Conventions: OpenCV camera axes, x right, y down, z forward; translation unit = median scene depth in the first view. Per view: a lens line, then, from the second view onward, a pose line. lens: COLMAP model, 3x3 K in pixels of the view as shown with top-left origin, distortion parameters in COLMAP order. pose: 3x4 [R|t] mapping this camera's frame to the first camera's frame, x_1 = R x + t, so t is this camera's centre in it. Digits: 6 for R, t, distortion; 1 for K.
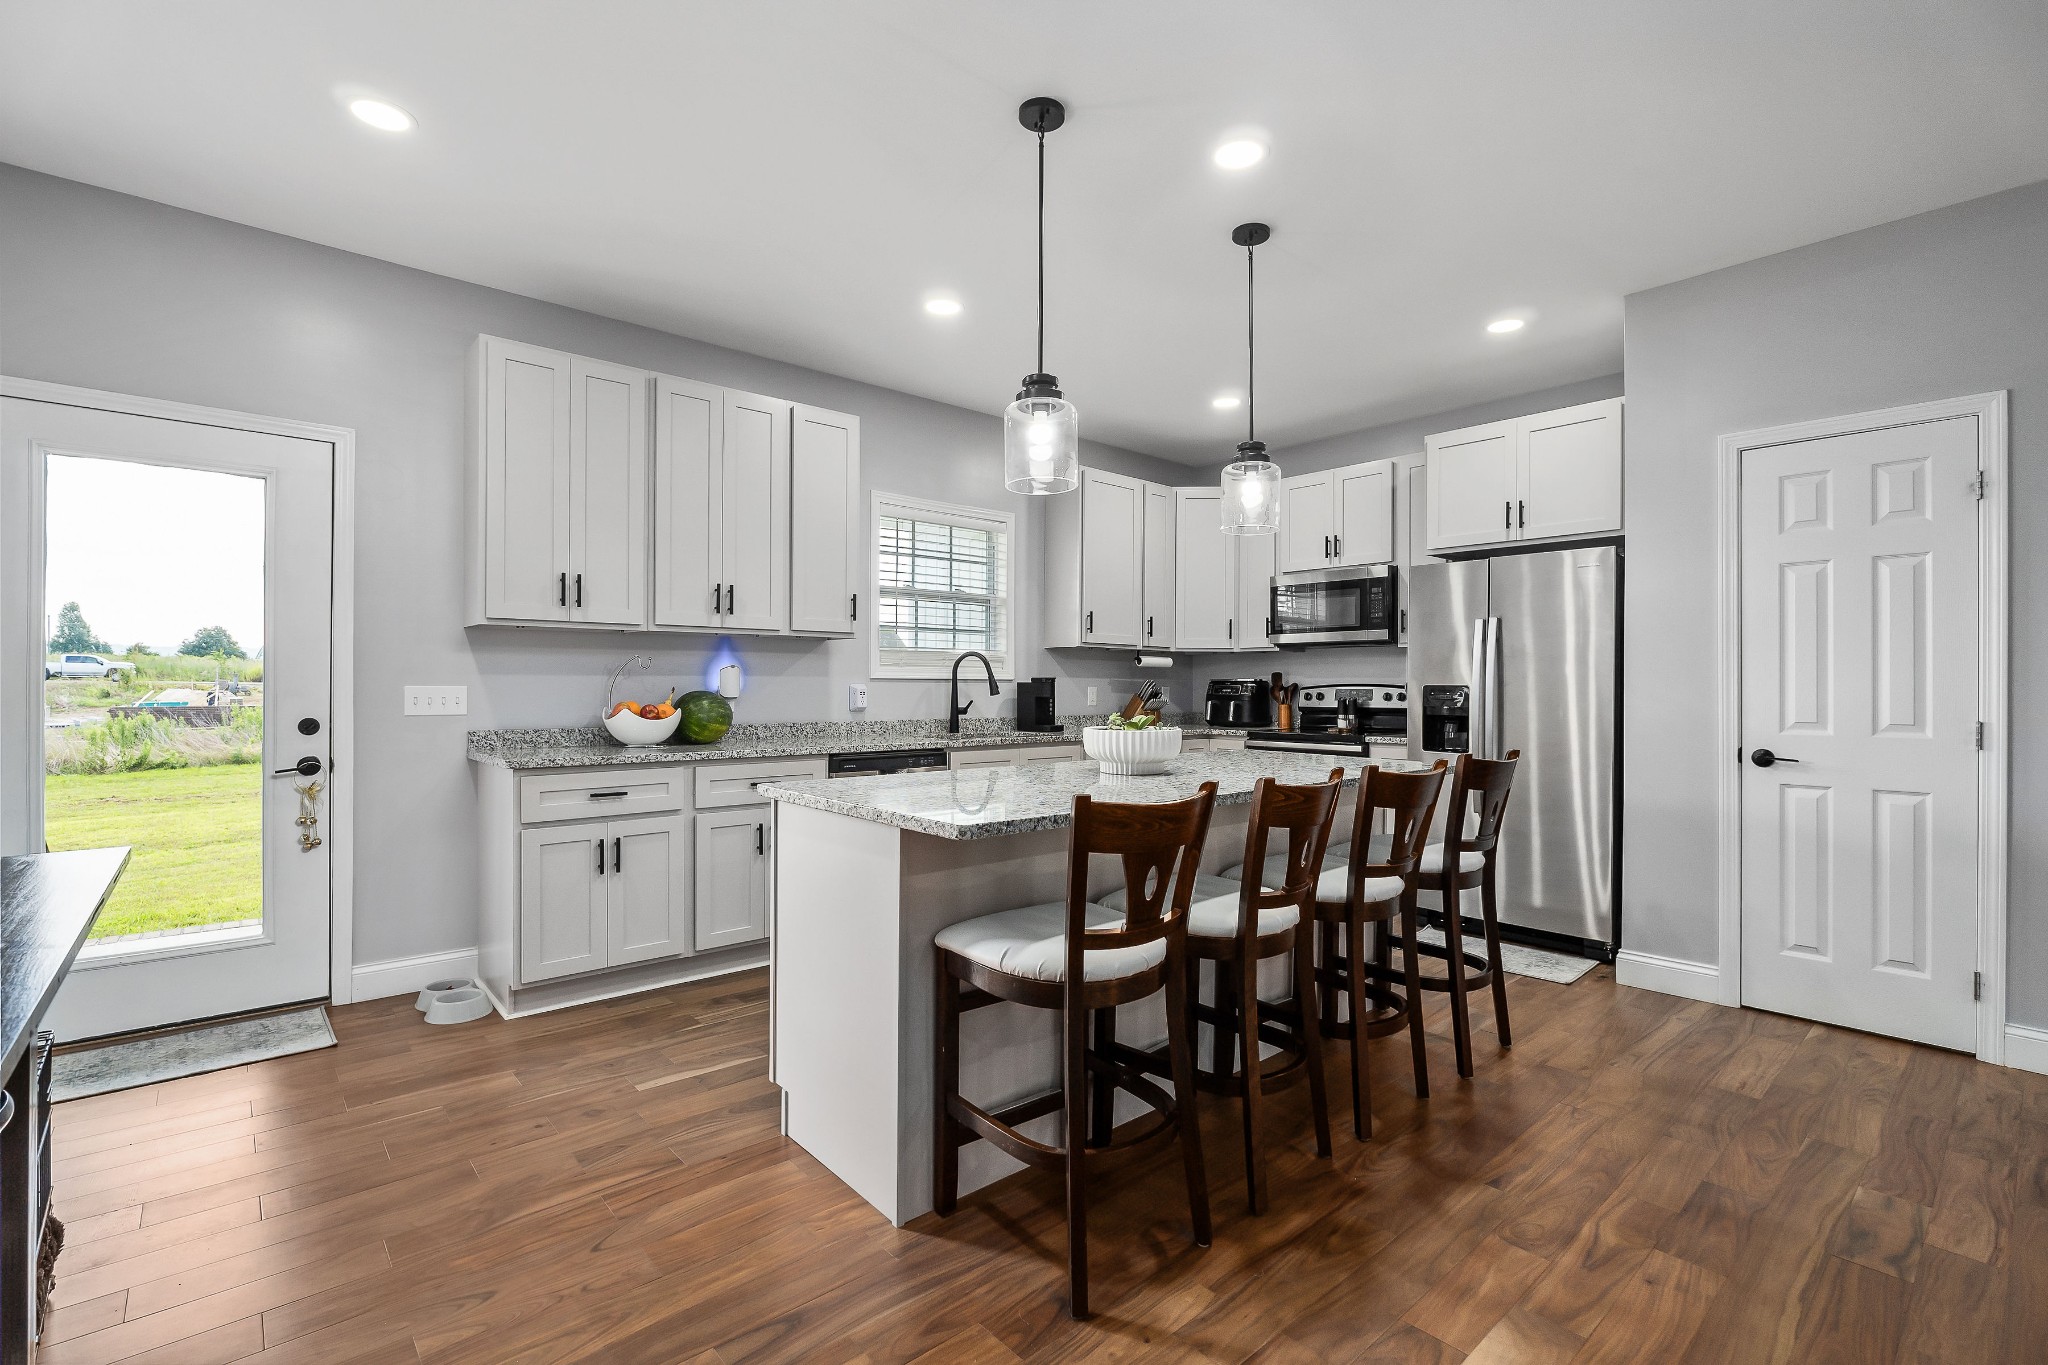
lens RADIAL K [[904.4, 0, 1014.6], [0, 904.4, 679.6], [0, 0, 1]] dist [-0.004789, 0.000129]
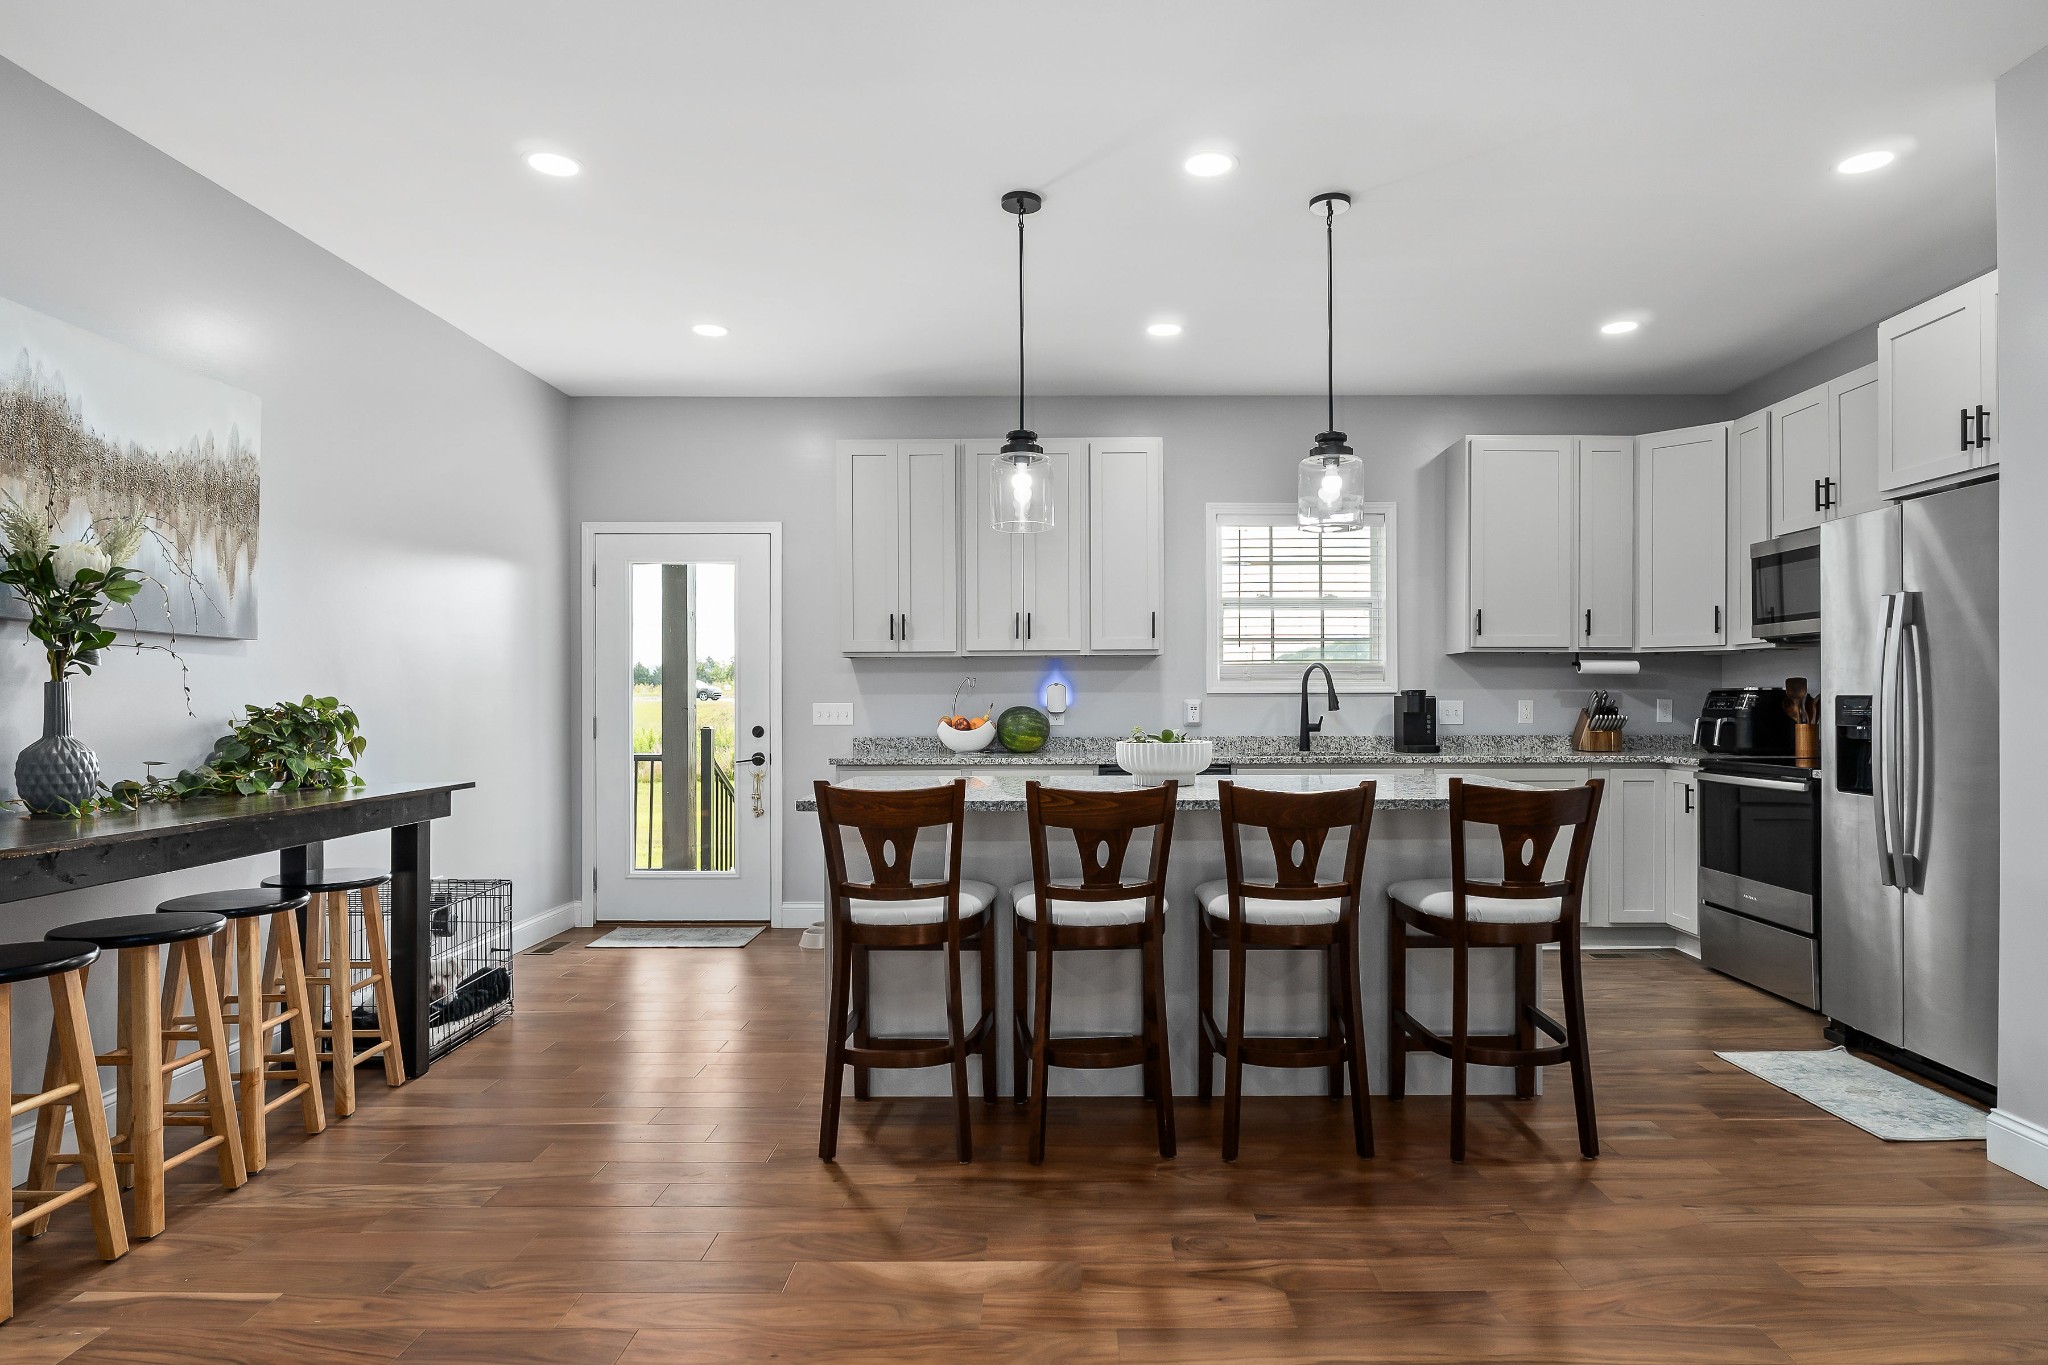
lens RADIAL K [[1072.4, 0, 1043.1], [0, 1072.4, 691.9], [0, 0, 1]] dist [-0.005799, 0.000050]
pose [[0.762766, -0.009275, -0.646609, 0.439135], [0.011236, 0.999936, -0.001088, -0.003333], [0.646577, -0.006436, 0.762821, -0.011934]]
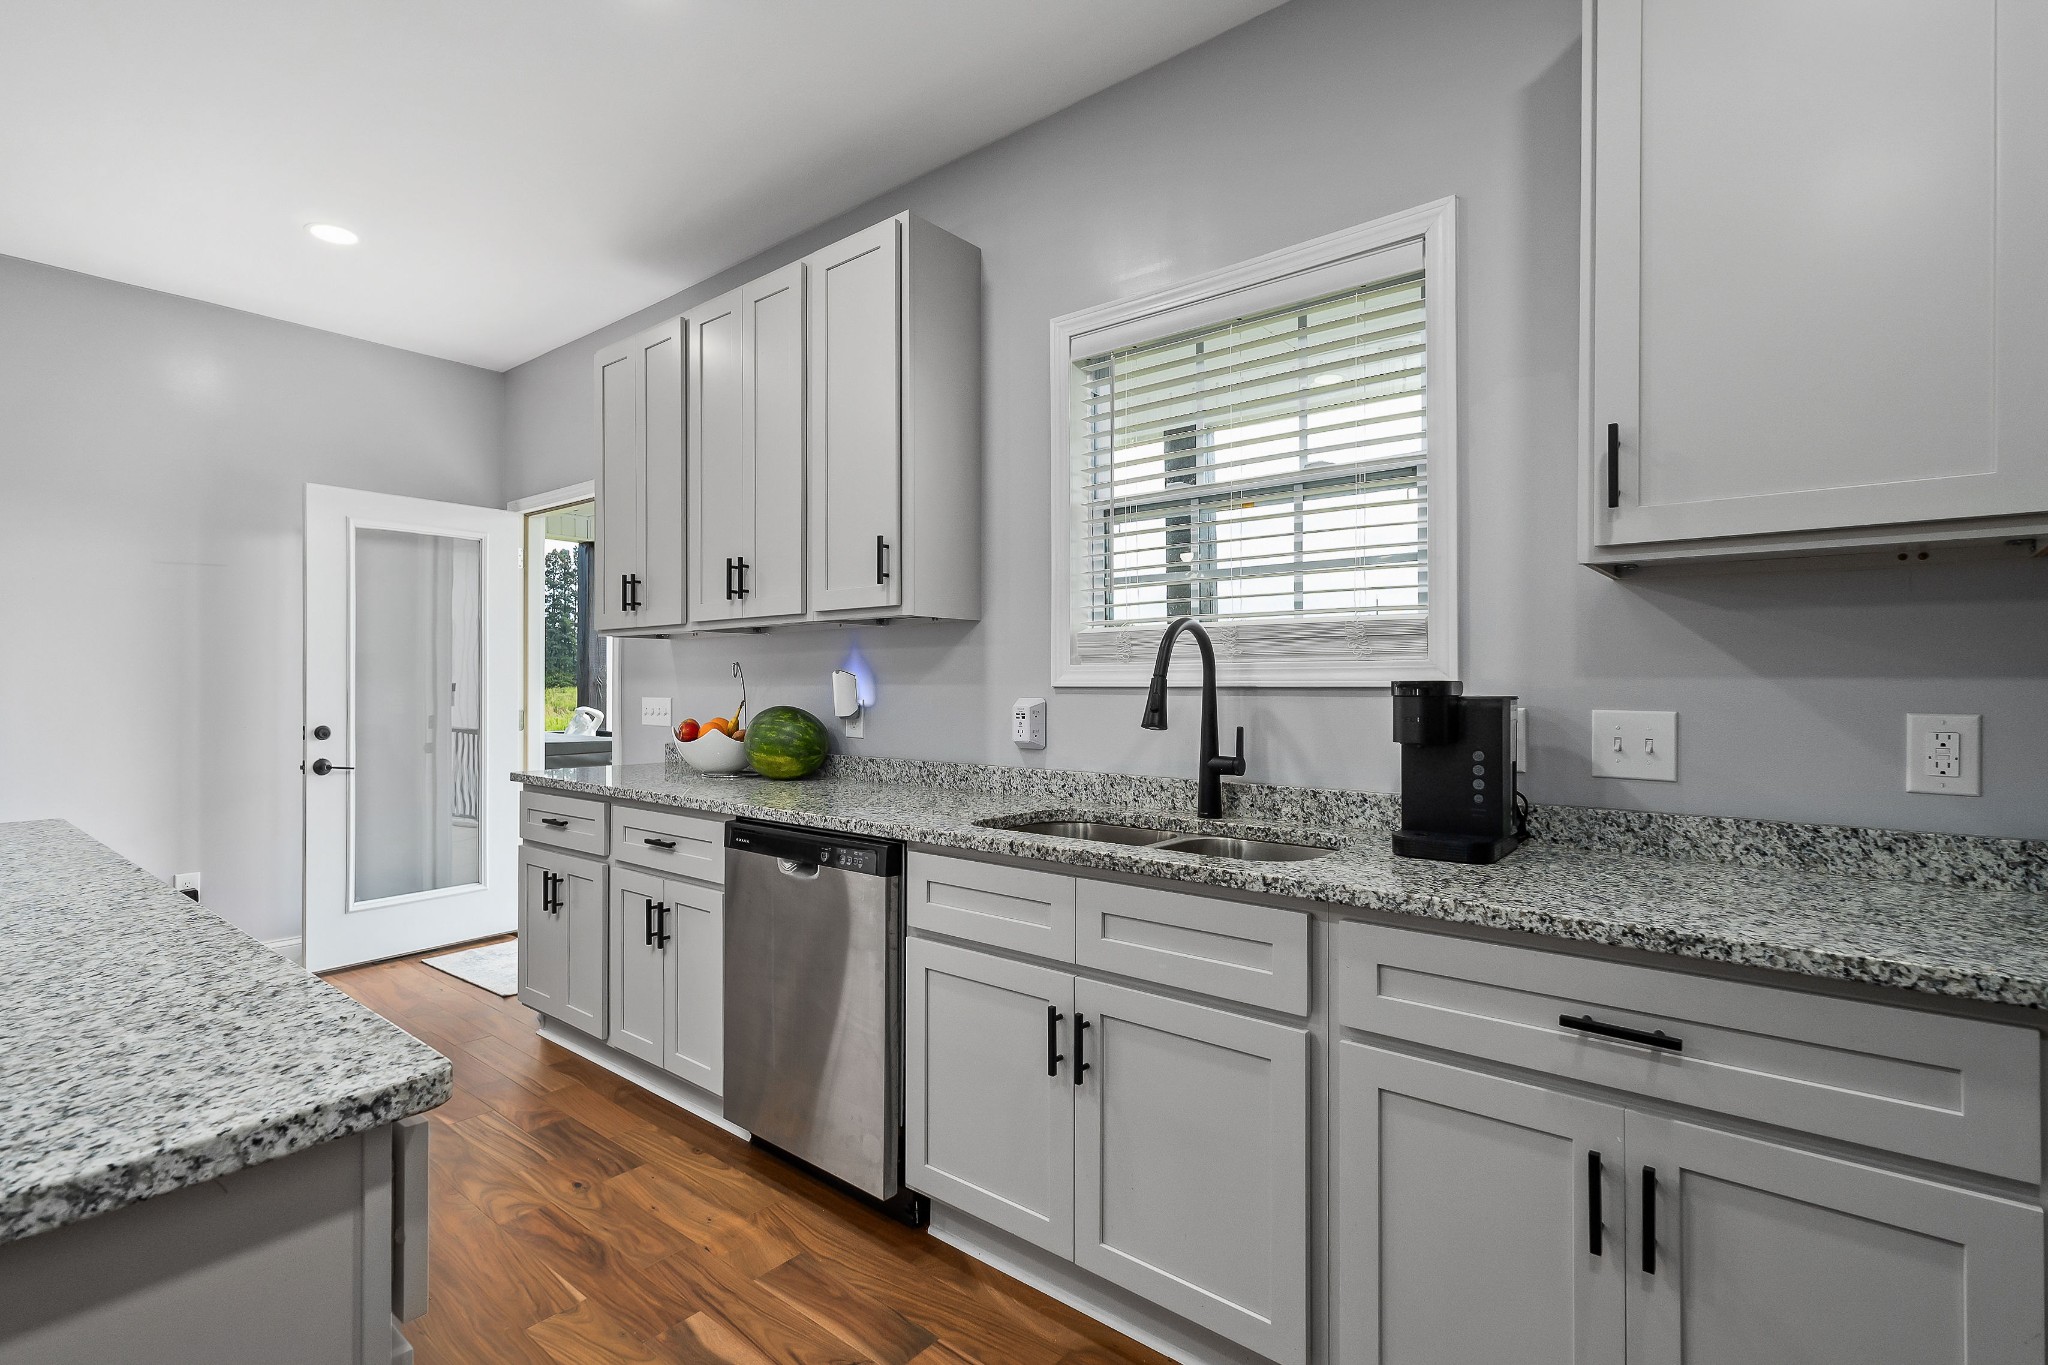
lens RADIAL K [[949.8, 0, 972.3], [0, 949.8, 707.5], [0, 0, 1]] dist [-0.004493, 0.000400]
pose [[0.163676, 0.014520, -0.986407, 0.340599], [0.002424, 0.999883, 0.015120, 0.001759], [0.986511, -0.004866, 0.163622, 0.819843]]
